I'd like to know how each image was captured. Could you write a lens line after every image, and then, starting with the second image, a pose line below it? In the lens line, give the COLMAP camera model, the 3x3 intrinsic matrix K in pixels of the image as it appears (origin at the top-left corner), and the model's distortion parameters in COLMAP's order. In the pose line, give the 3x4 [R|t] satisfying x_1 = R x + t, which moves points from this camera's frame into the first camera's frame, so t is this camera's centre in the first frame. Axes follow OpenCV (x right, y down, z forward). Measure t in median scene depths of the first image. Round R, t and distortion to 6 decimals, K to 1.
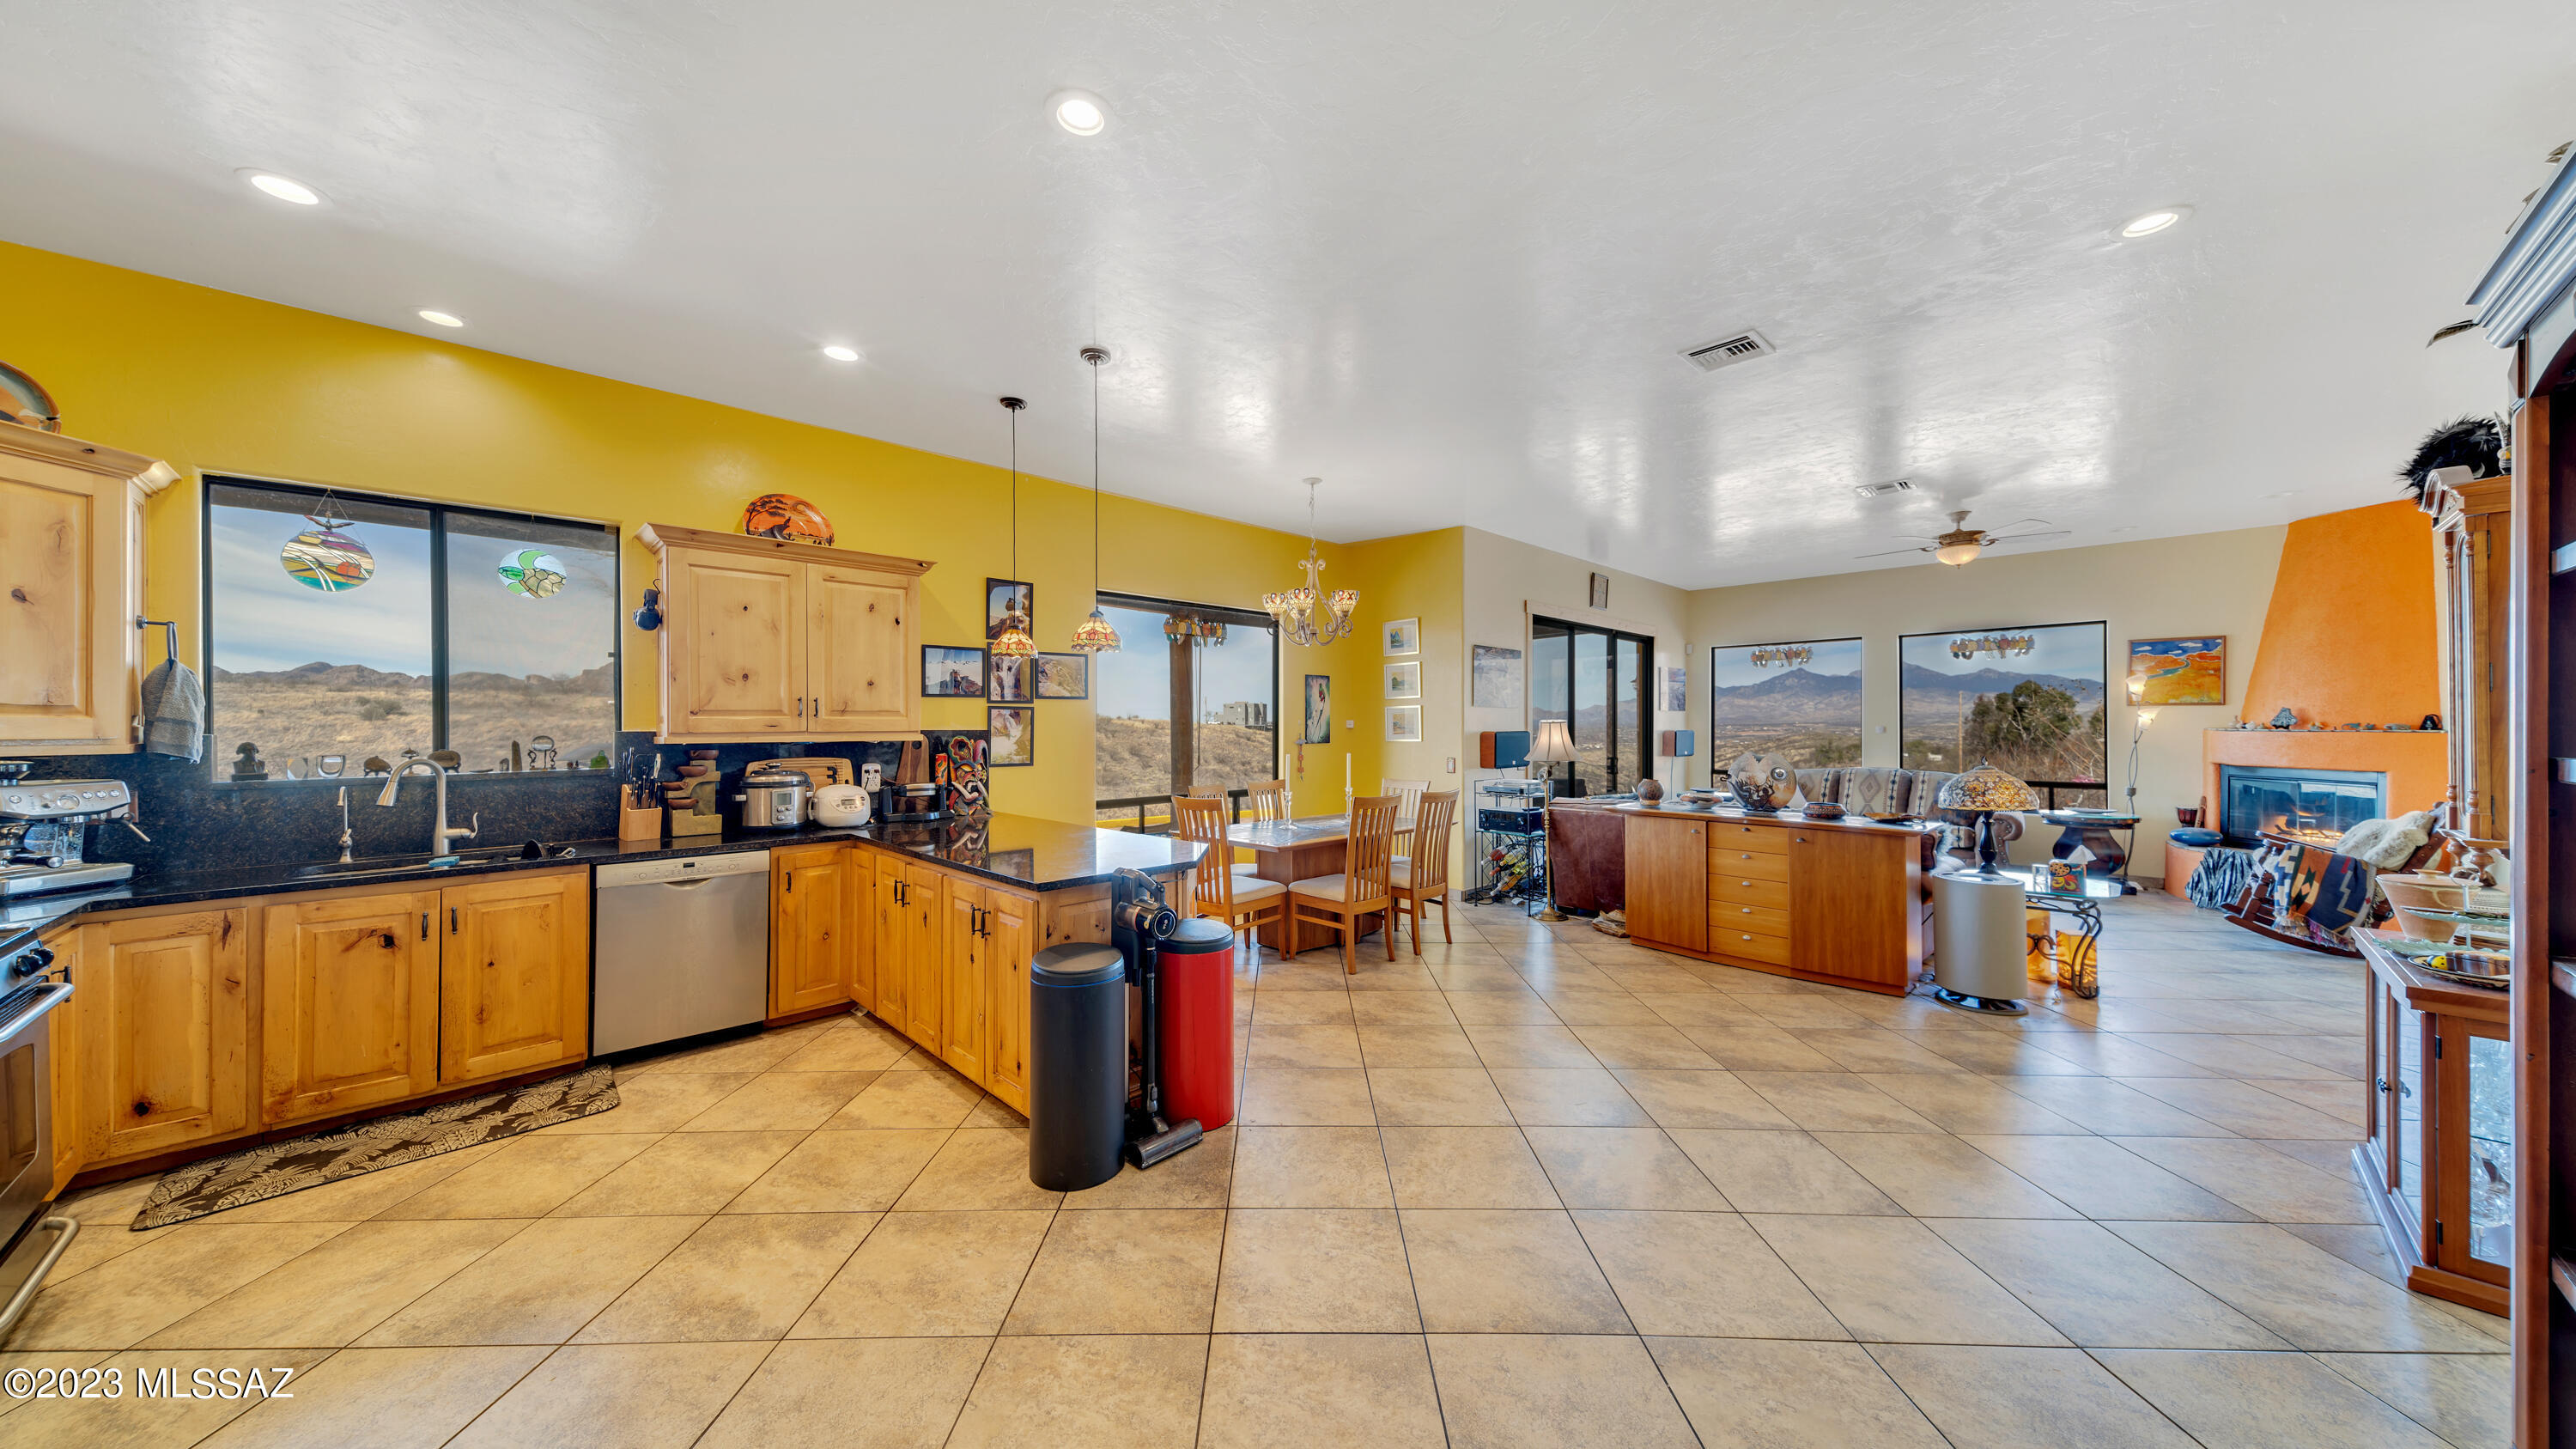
lens RADIAL K [[832.1, 0, 1288.0], [0, 832.1, 724.5], [0, 0, 1]] dist [0.000468, 0.000020]
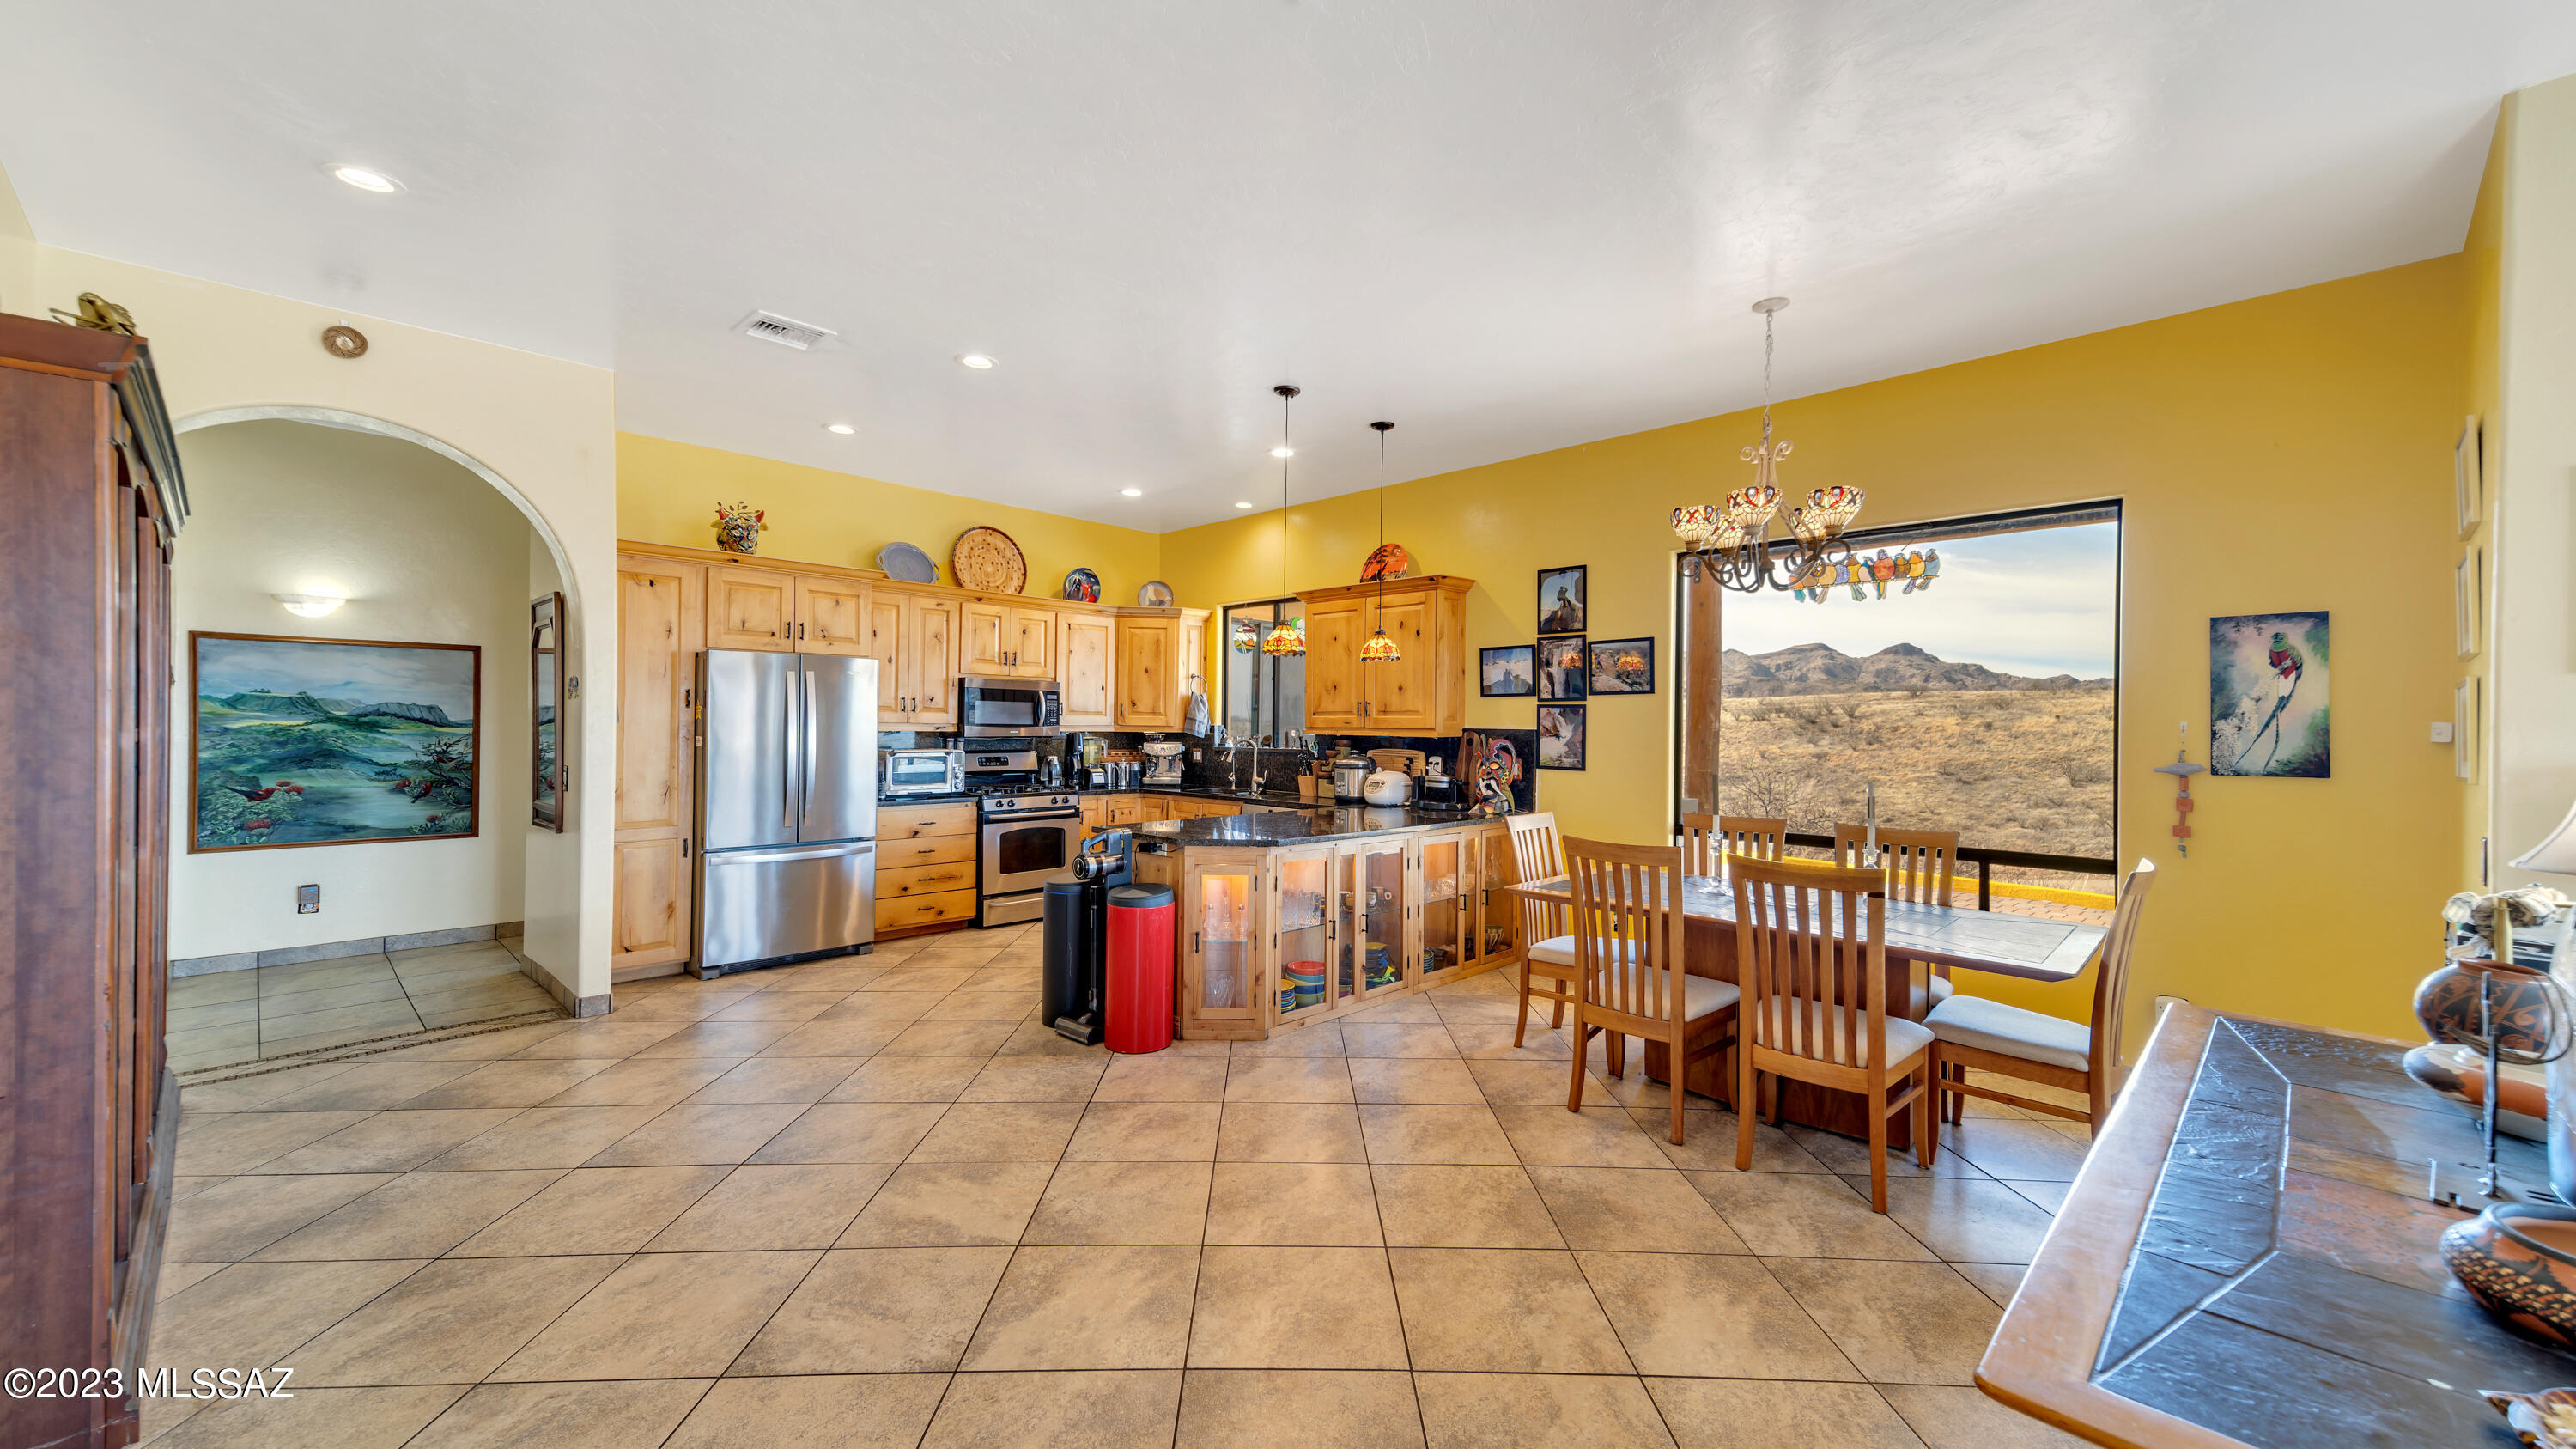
lens RADIAL K [[990.1, 0, 1288.0], [0, 990.1, 724.5], [0, 0, 1]] dist [0.000195, 0.000007]
pose [[-0.011149, 0.003132, -0.999933, 0.780801], [-0.009984, 0.999945, 0.003243, 0.000067], [0.999888, 0.010020, -0.011118, 0.723635]]
